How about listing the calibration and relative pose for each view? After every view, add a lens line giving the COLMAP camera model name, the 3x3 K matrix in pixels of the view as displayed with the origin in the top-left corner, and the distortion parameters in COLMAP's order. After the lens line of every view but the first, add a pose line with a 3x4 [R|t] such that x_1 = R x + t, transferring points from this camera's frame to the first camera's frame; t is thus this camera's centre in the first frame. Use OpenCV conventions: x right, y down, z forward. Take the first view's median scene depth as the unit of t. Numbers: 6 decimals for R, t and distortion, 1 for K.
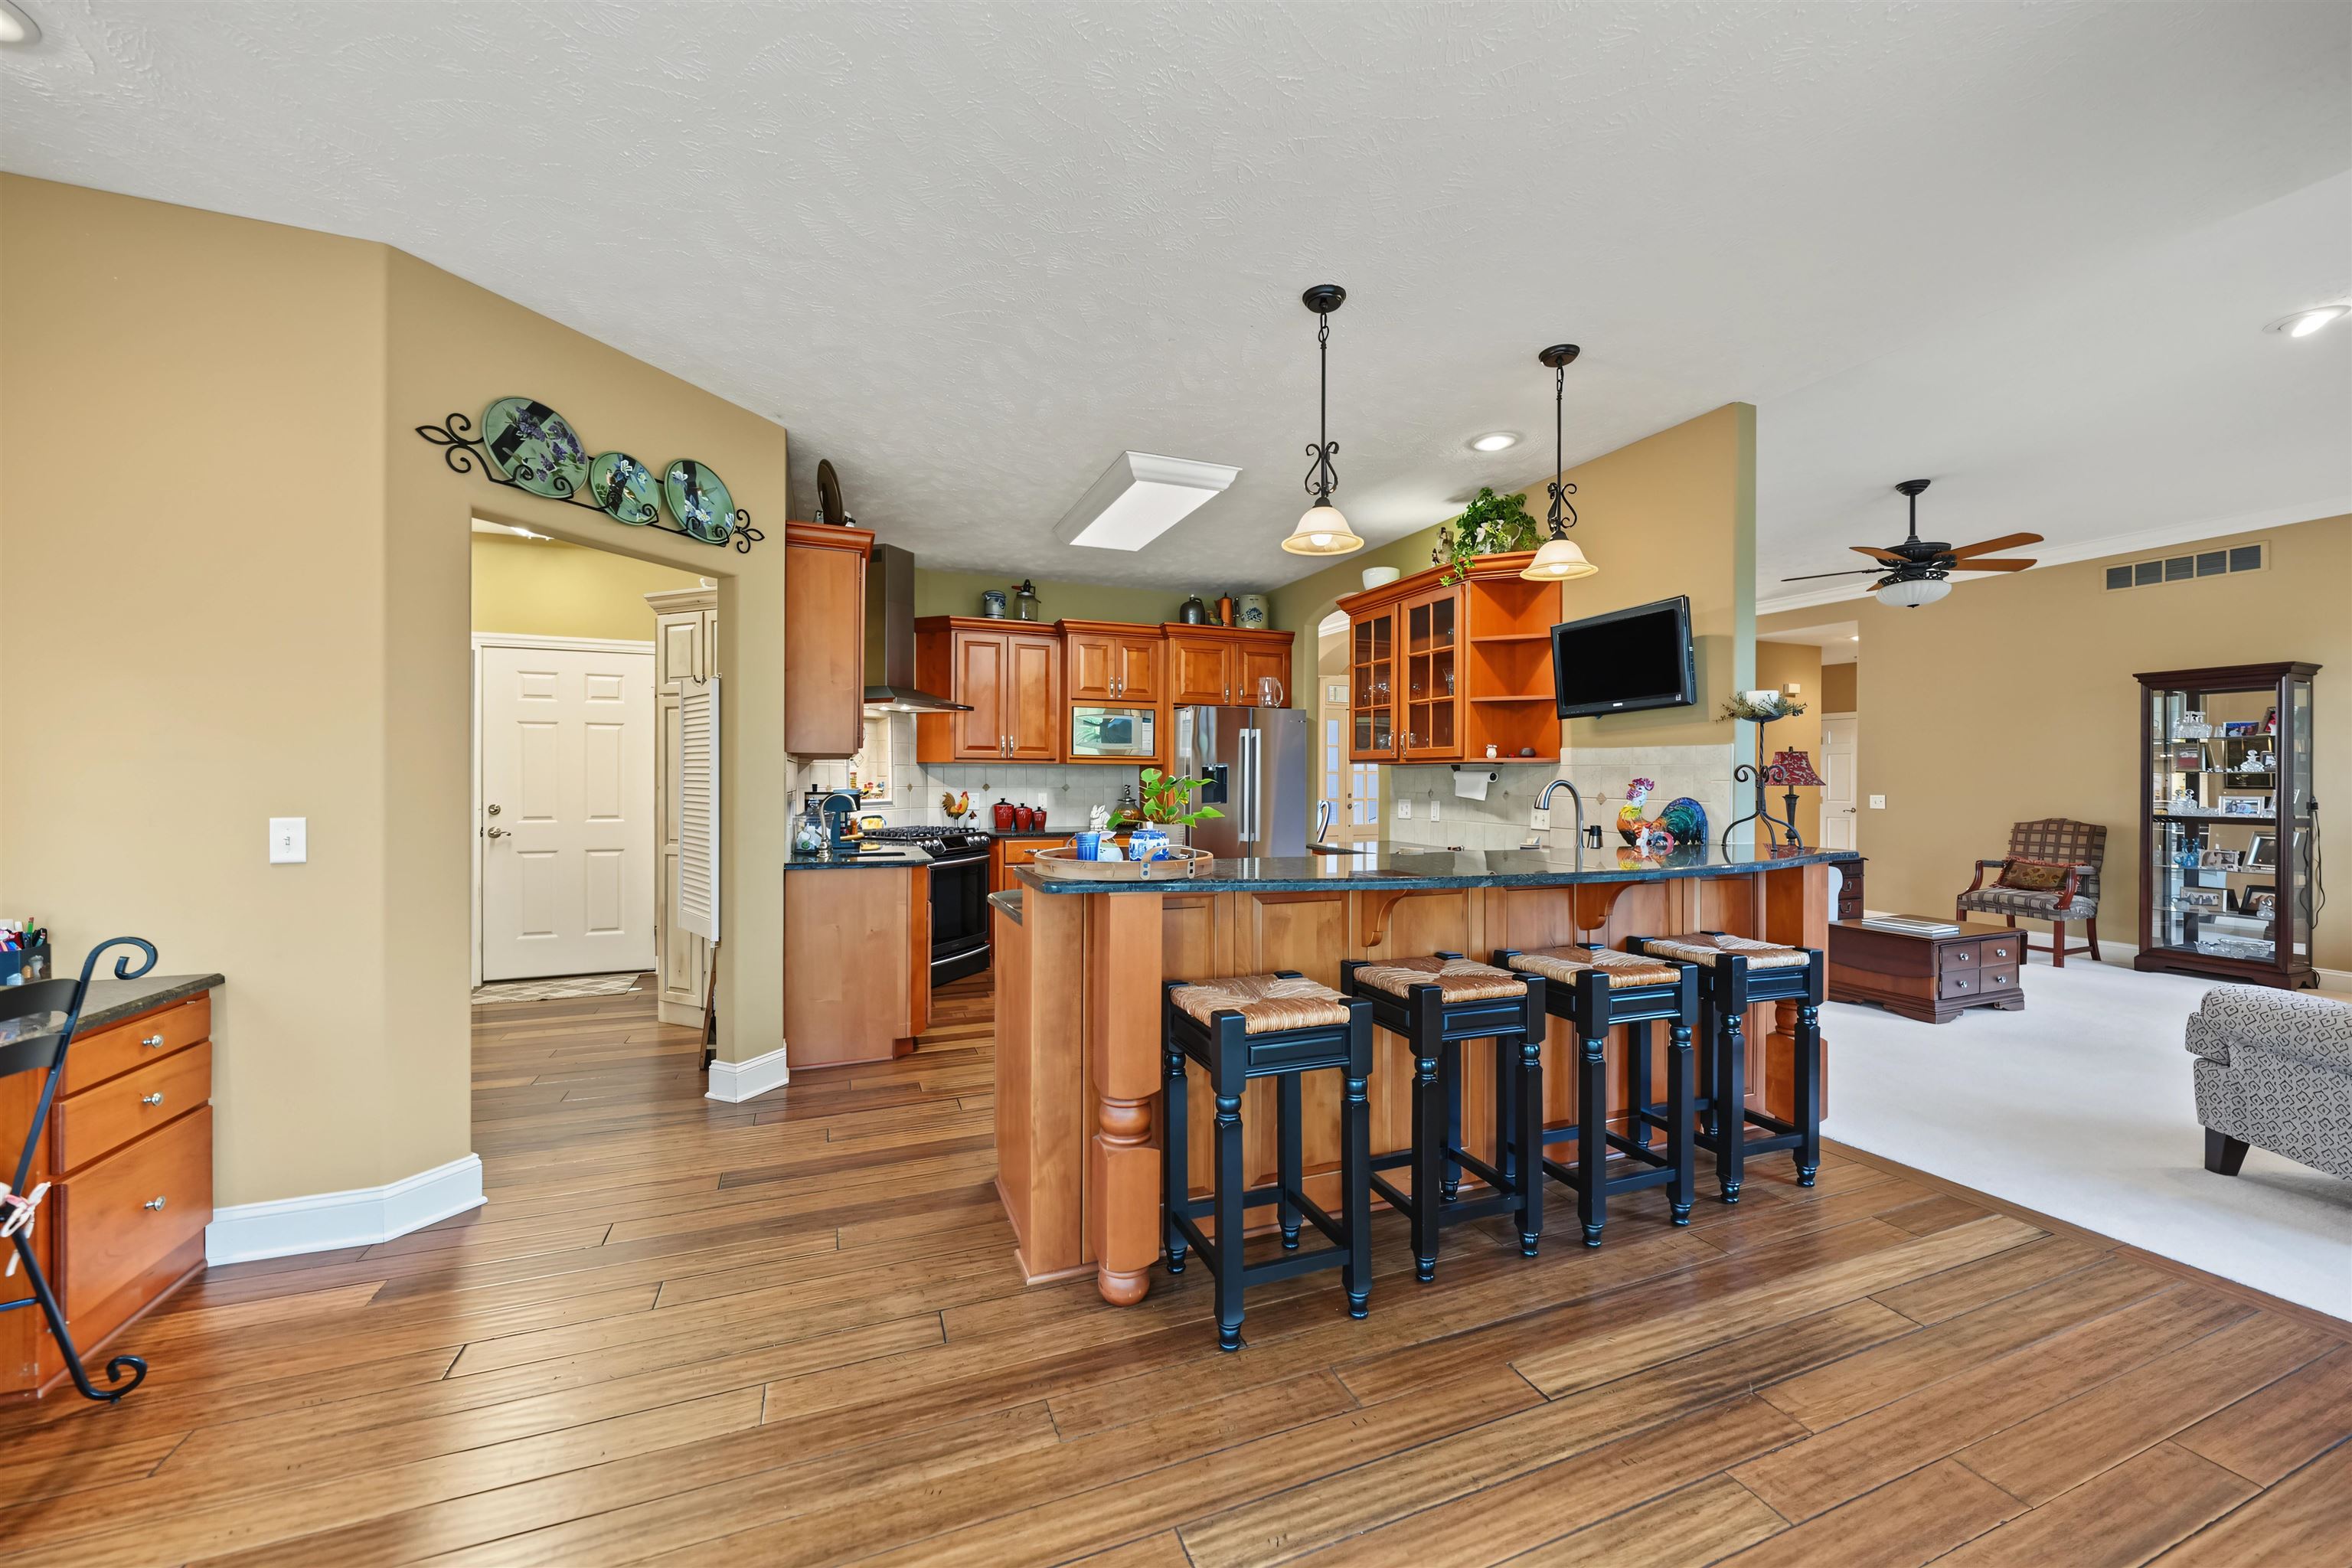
lens RADIAL K [[873.4, 0, 1183.9], [0, 873.4, 773.5], [0, 0, 1]] dist [-0.000981, -0.000261]
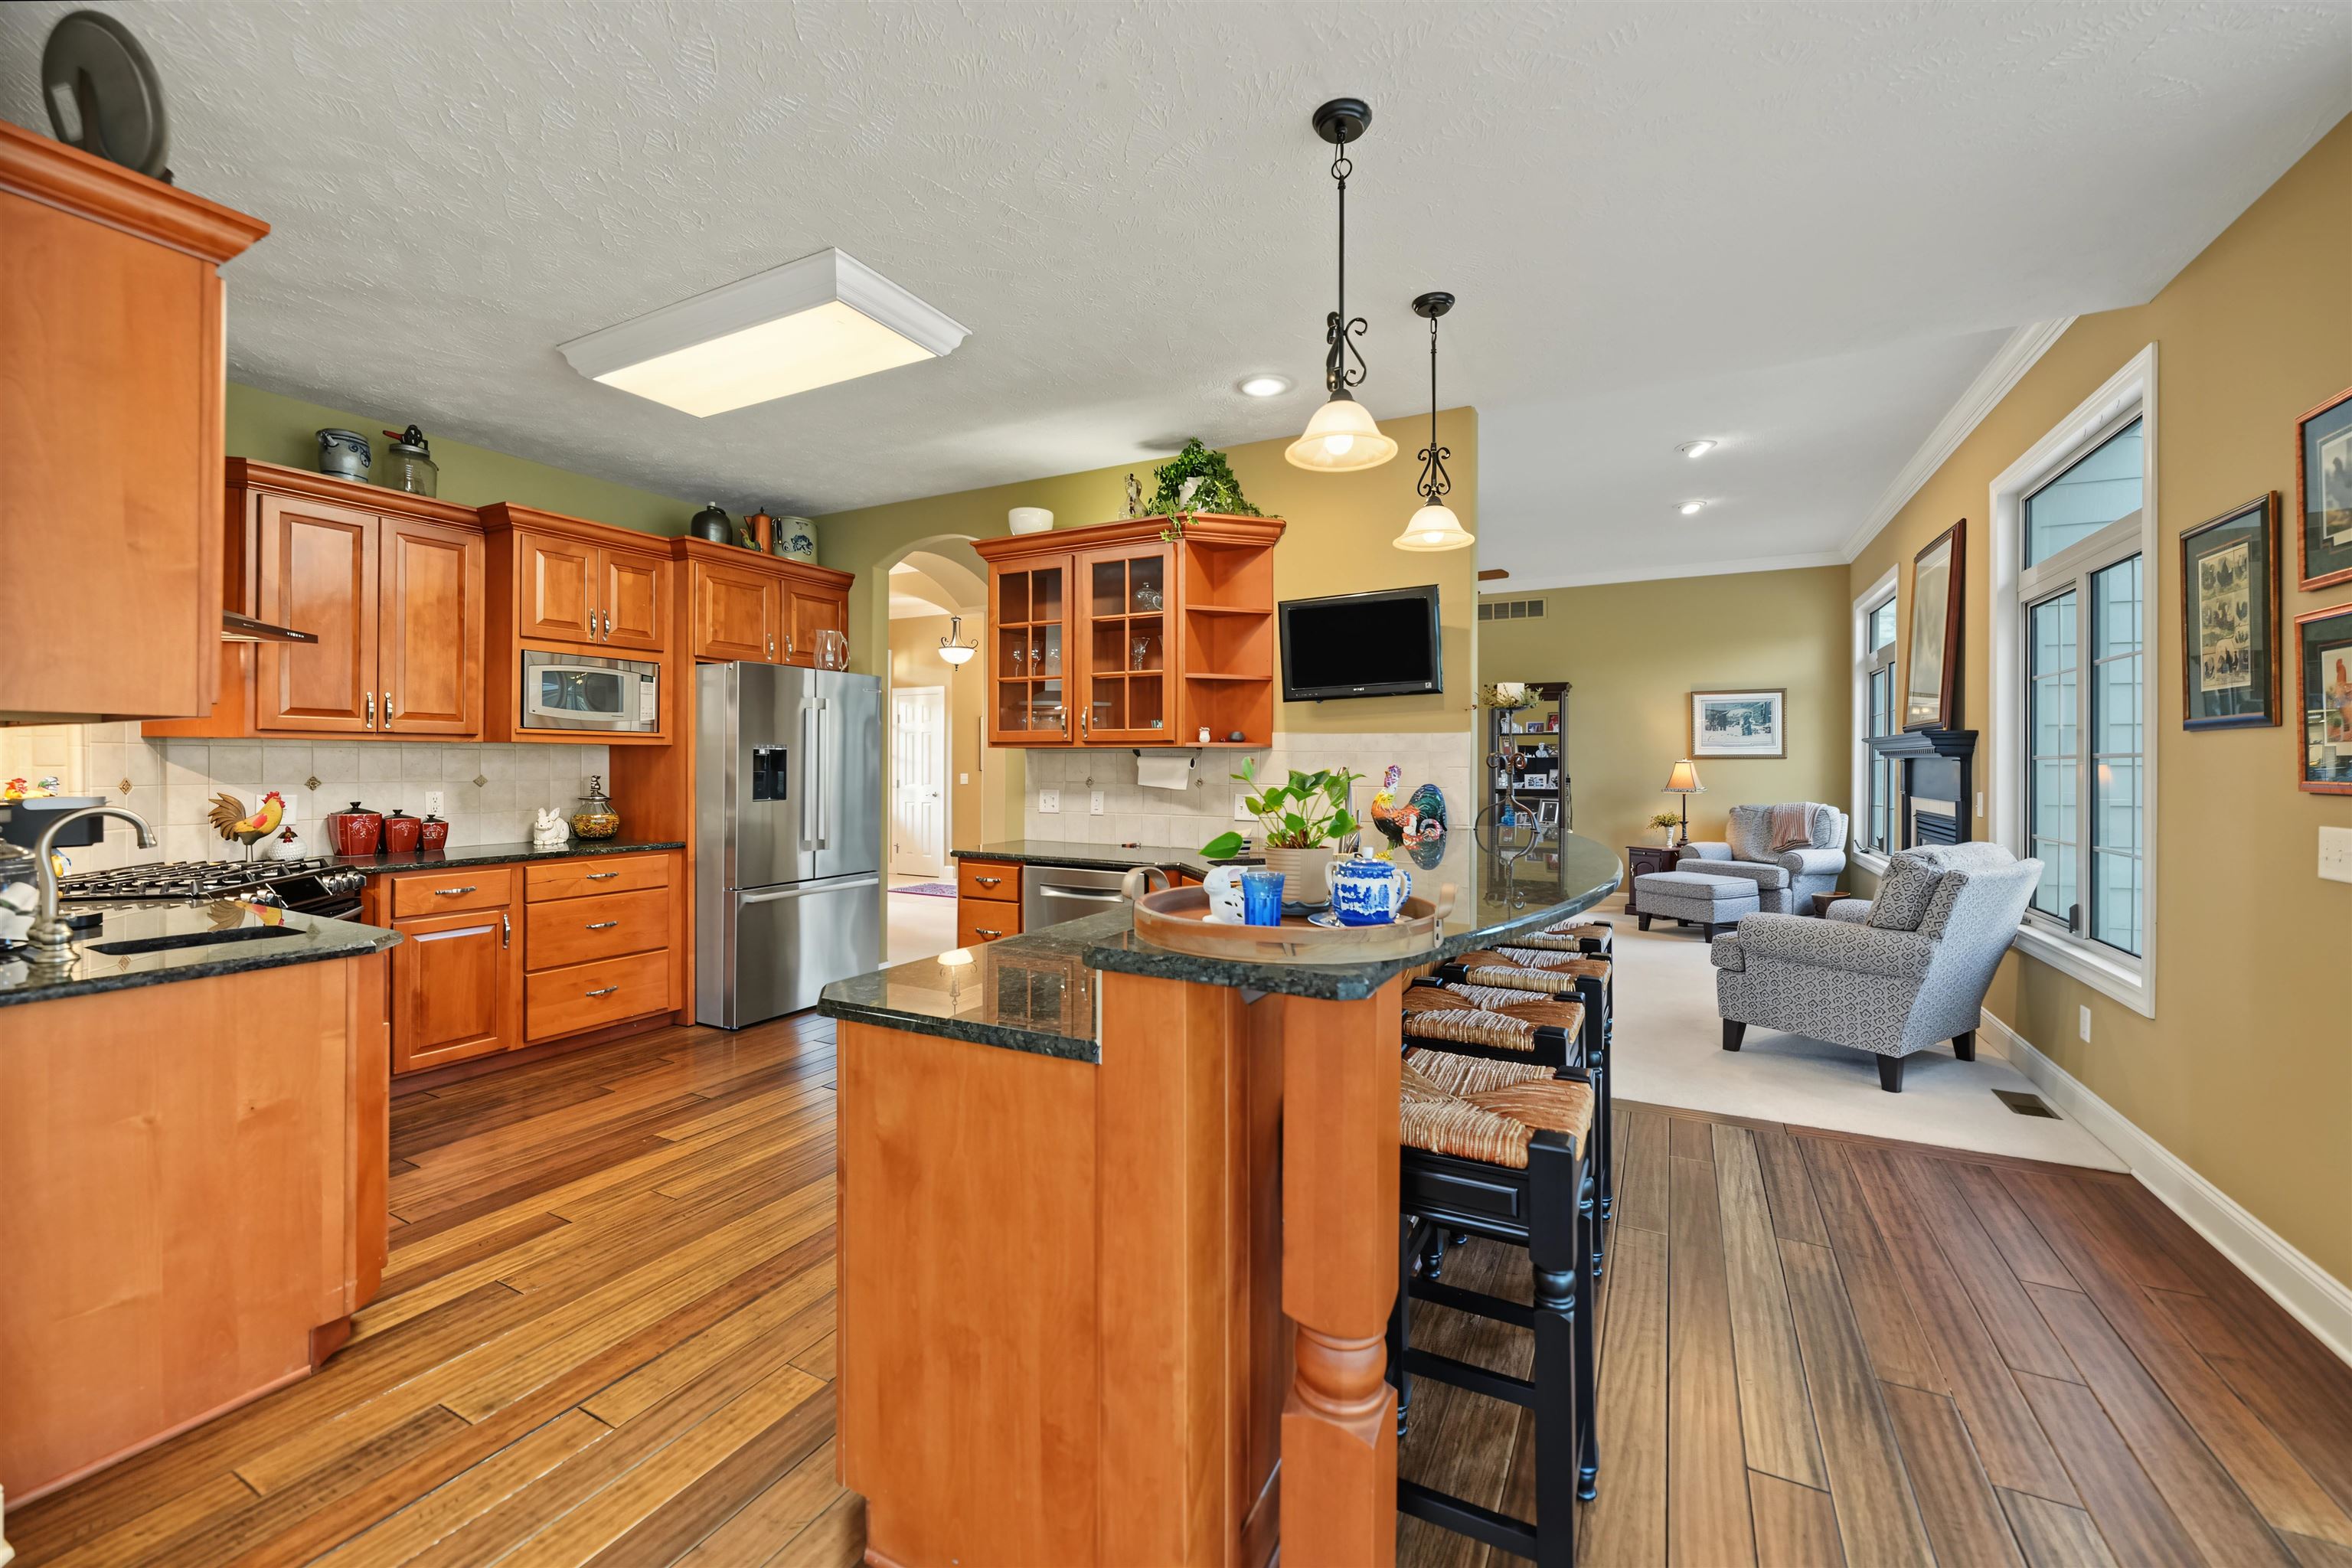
lens RADIAL K [[919.6, 0, 1178.3], [0, 919.6, 758.5], [0, 0, 1]] dist [-0.003609, 0.000854]
pose [[0.762860, -0.000078, 0.646564, -0.247604], [-0.001989, 0.999995, 0.002467, -0.003424], [-0.646561, -0.003168, 0.762856, 0.272682]]
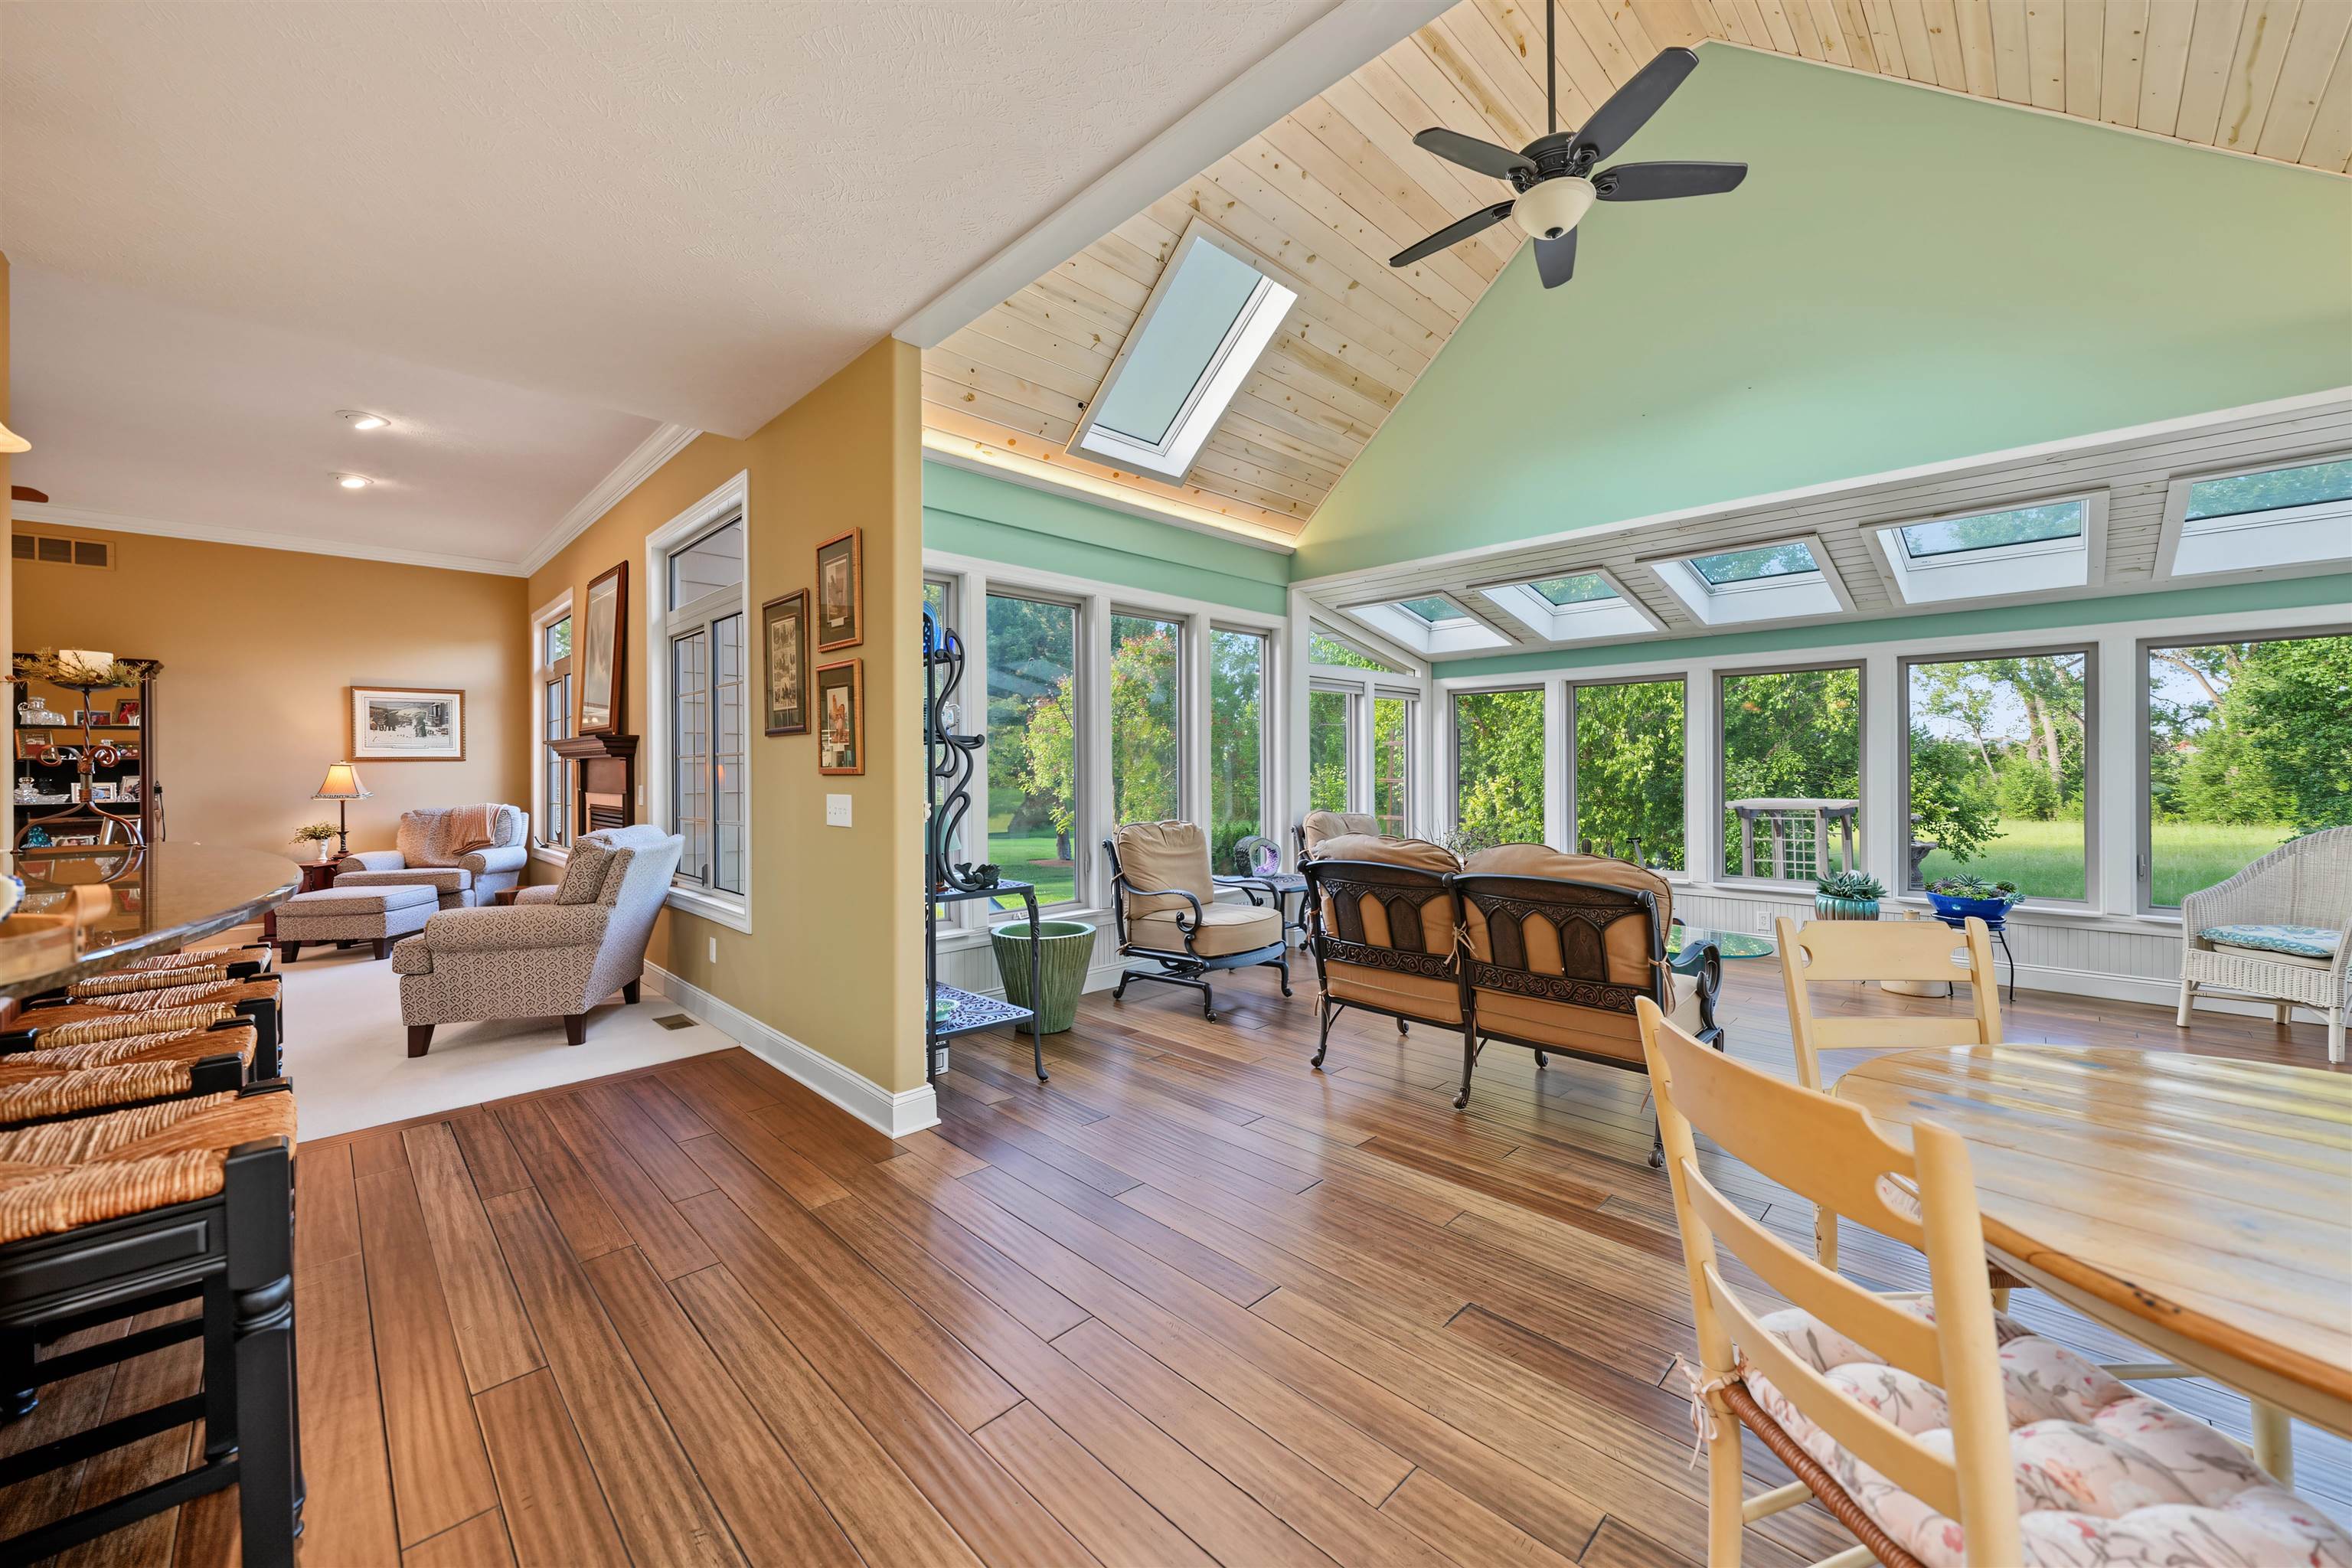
lens RADIAL K [[873.4, 0, 1185.9], [0, 873.4, 764.8], [0, 0, 1]] dist [-0.000981, -0.000261]
pose [[-0.402938, -0.000989, 0.915227, -0.304696], [0.002724, 0.999994, 0.002280, 0.005708], [-0.915223, 0.003411, -0.402932, 0.272256]]
